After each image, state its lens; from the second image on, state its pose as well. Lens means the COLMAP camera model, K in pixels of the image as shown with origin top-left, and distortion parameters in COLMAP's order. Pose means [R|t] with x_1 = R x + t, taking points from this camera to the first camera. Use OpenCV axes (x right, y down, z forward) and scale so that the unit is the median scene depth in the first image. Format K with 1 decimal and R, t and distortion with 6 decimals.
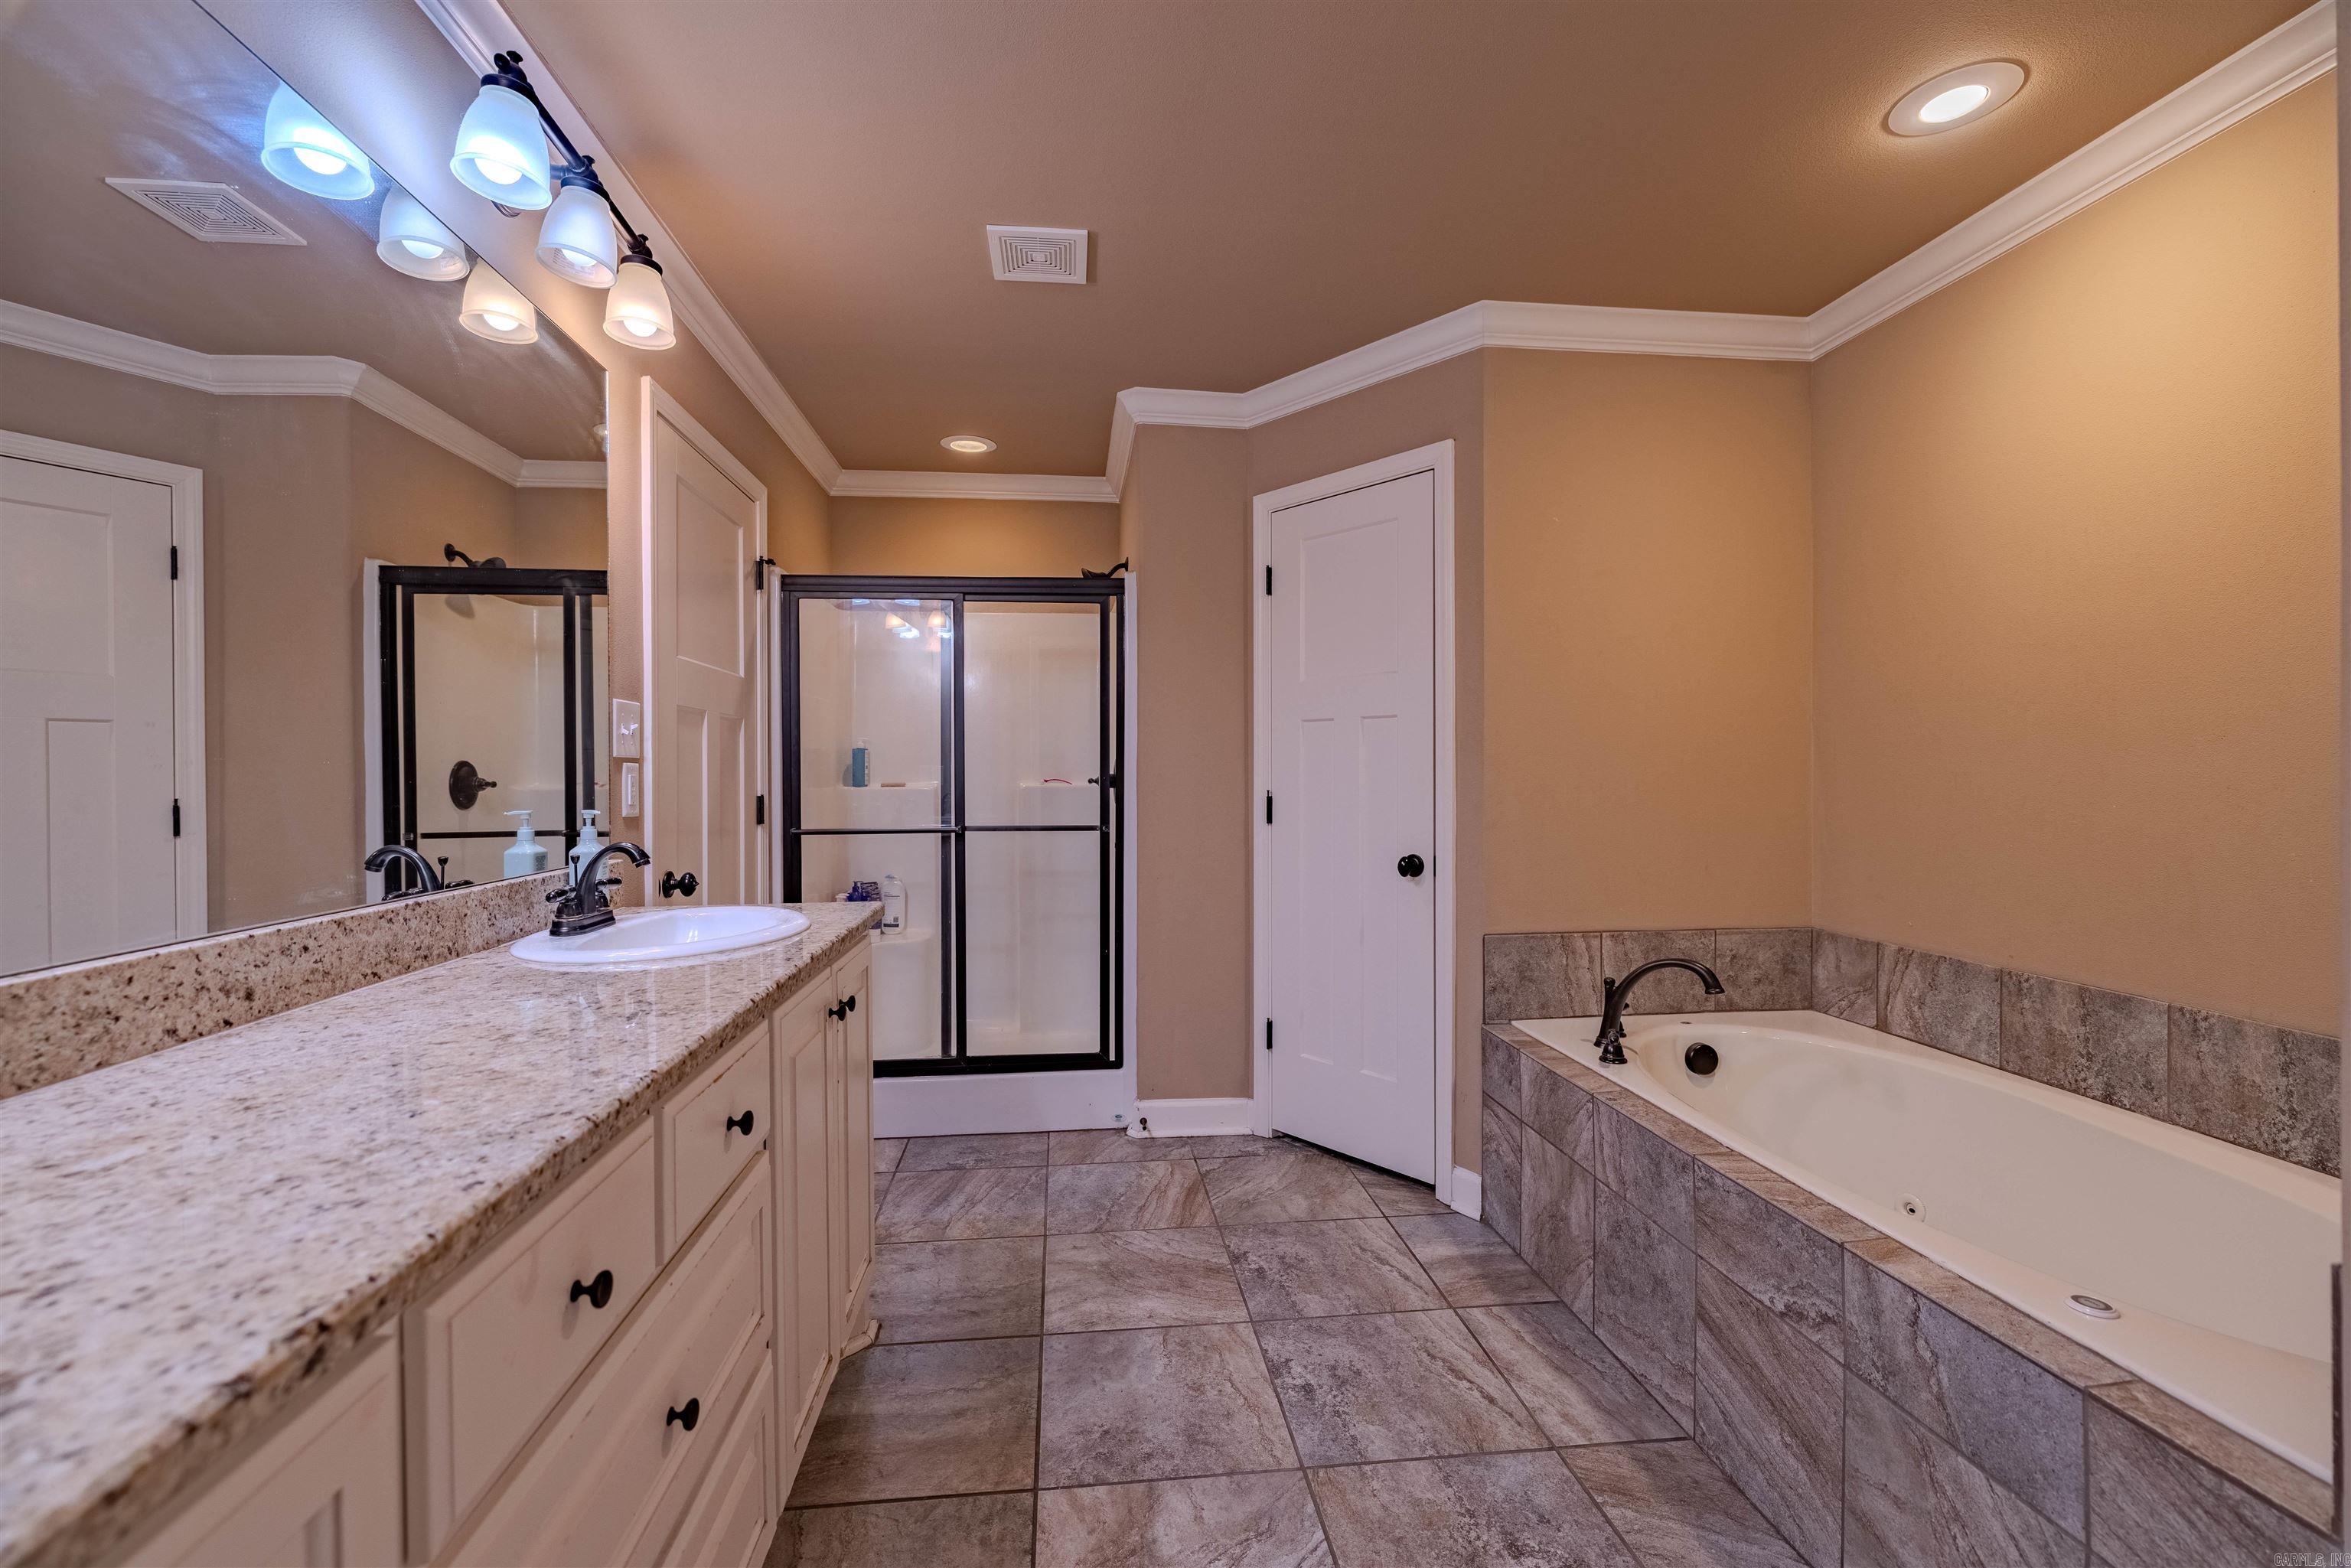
lens RADIAL K [[977.5, 0, 1167.2], [0, 977.5, 778.3], [0, 0, 1]] dist [-0.000587, 0.000004]
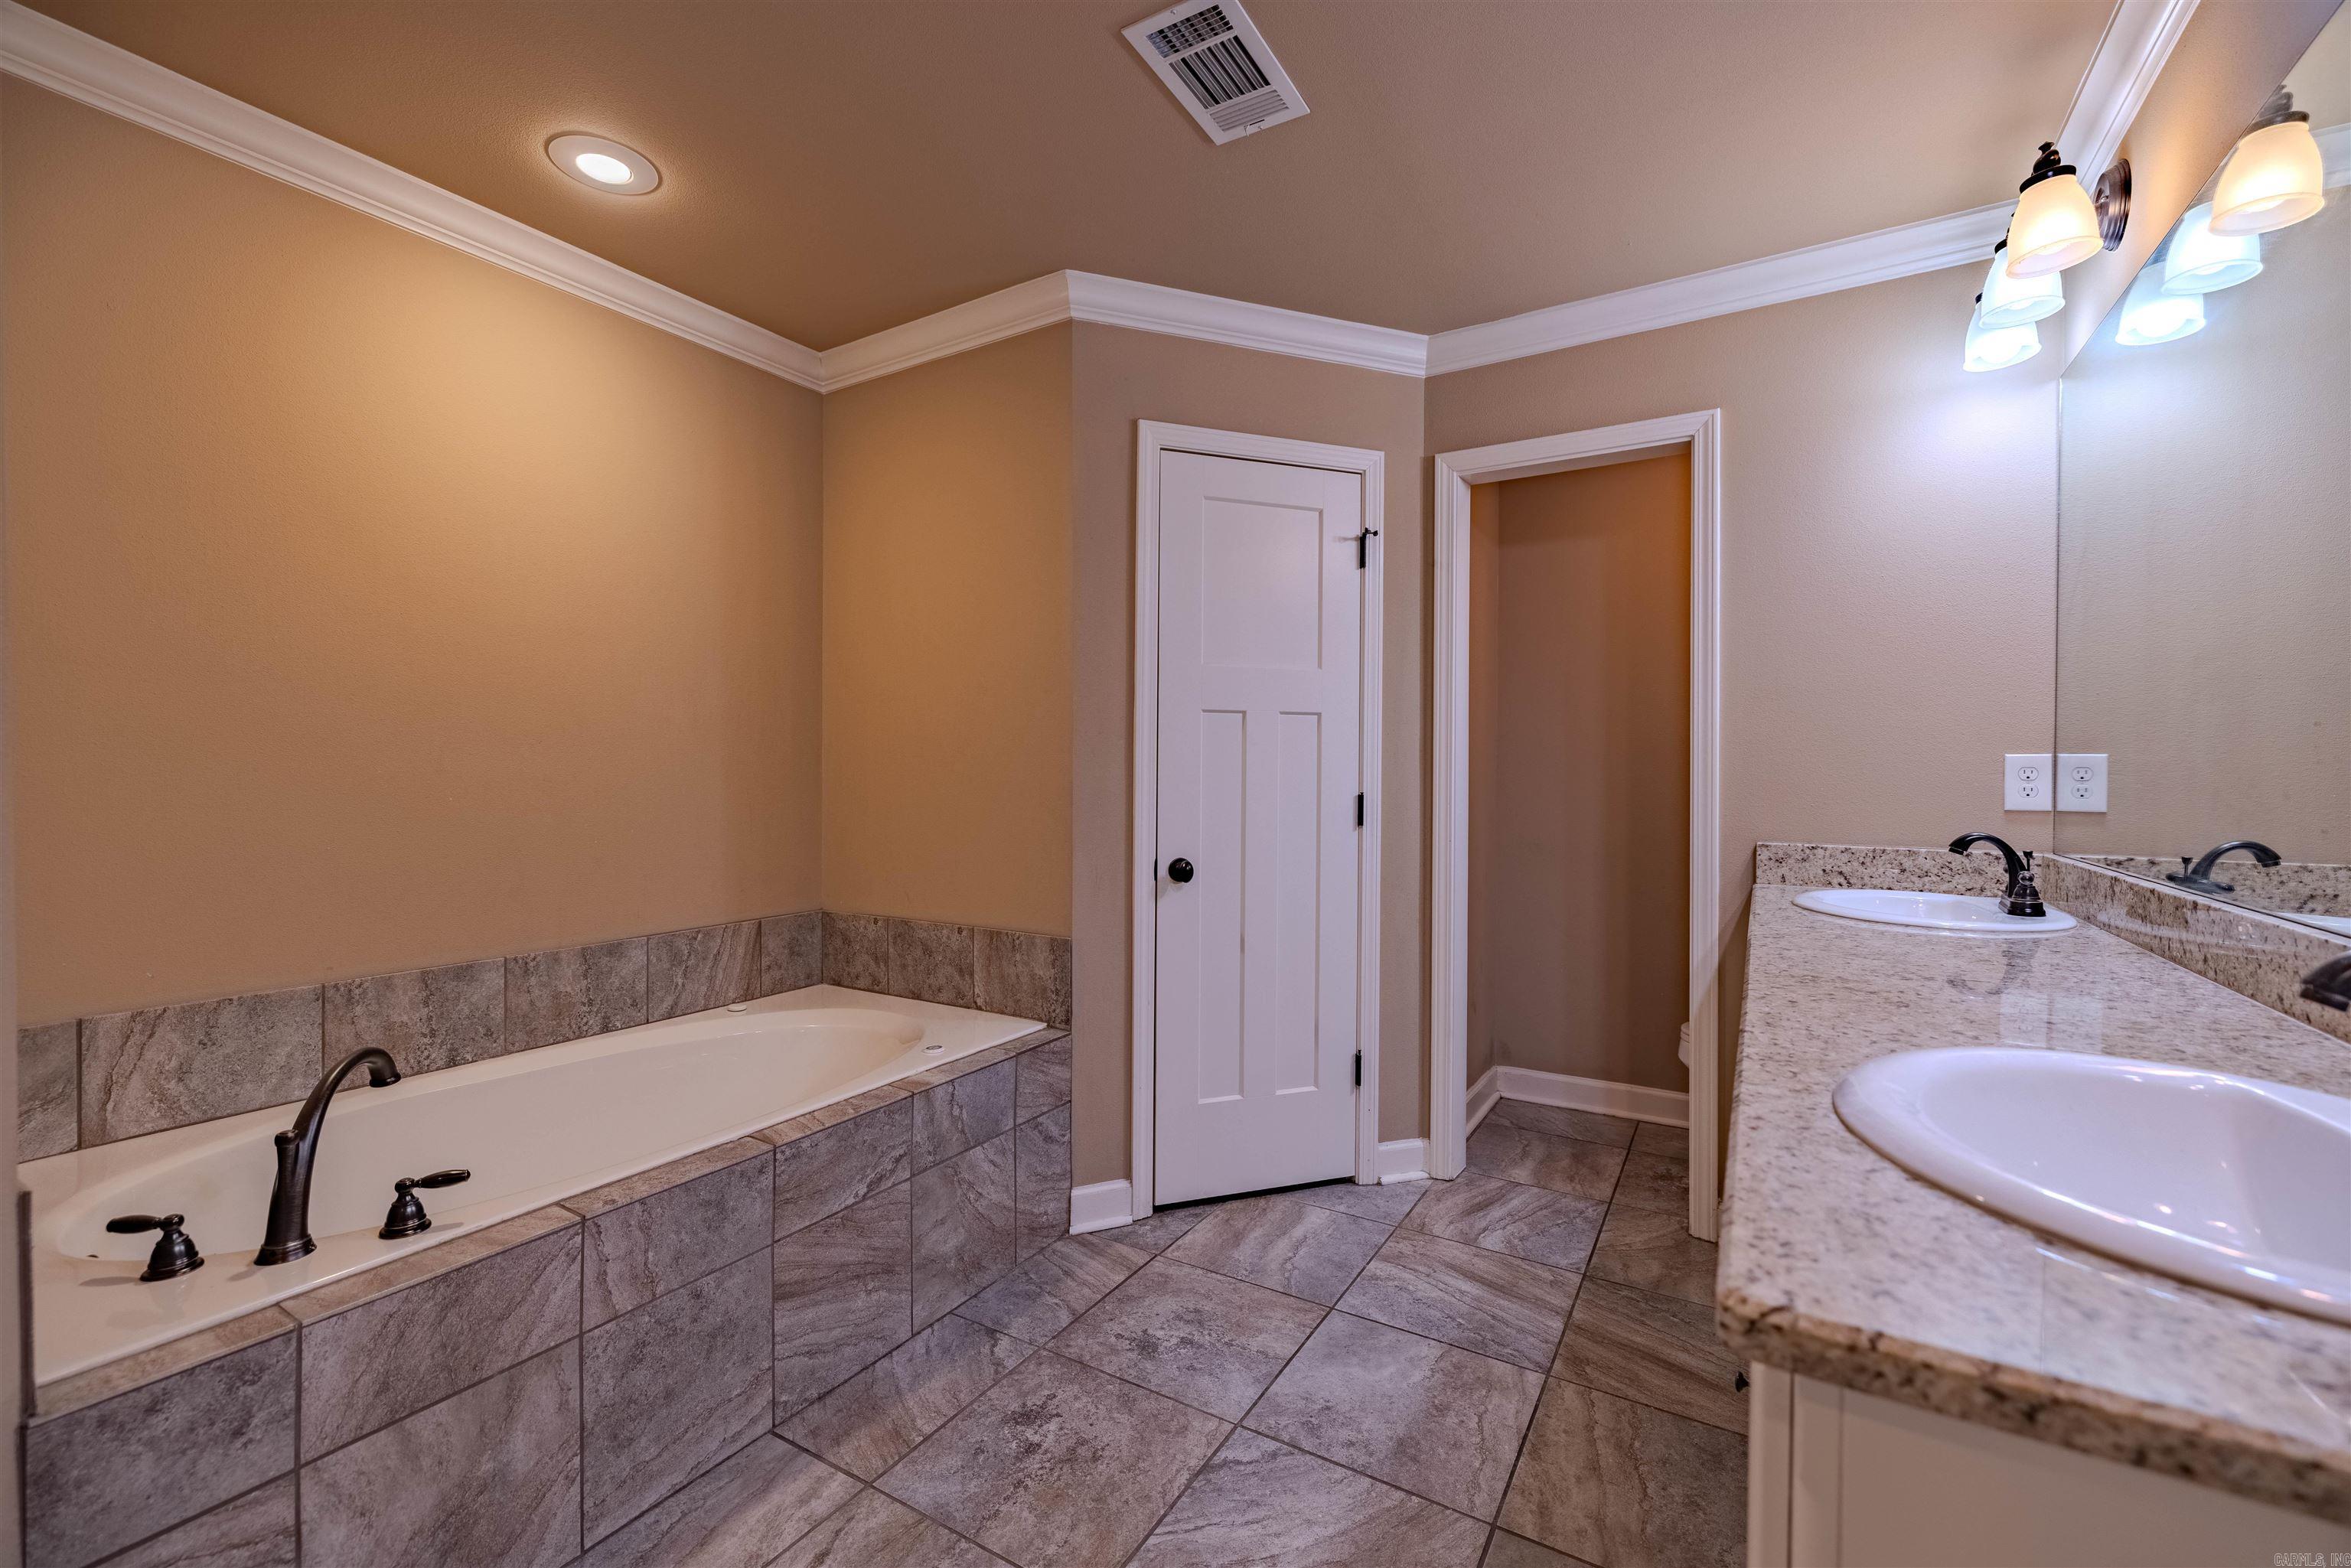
lens RADIAL K [[977.5, 0, 1163.4], [0, 977.5, 777.8], [0, 0, 1]] dist [-0.000587, 0.000004]
pose [[-0.788218, -0.006031, 0.615366, -0.400911], [0.003241, 0.999897, 0.013952, -0.009661], [-0.615387, 0.012992, -0.788118, 1.546375]]
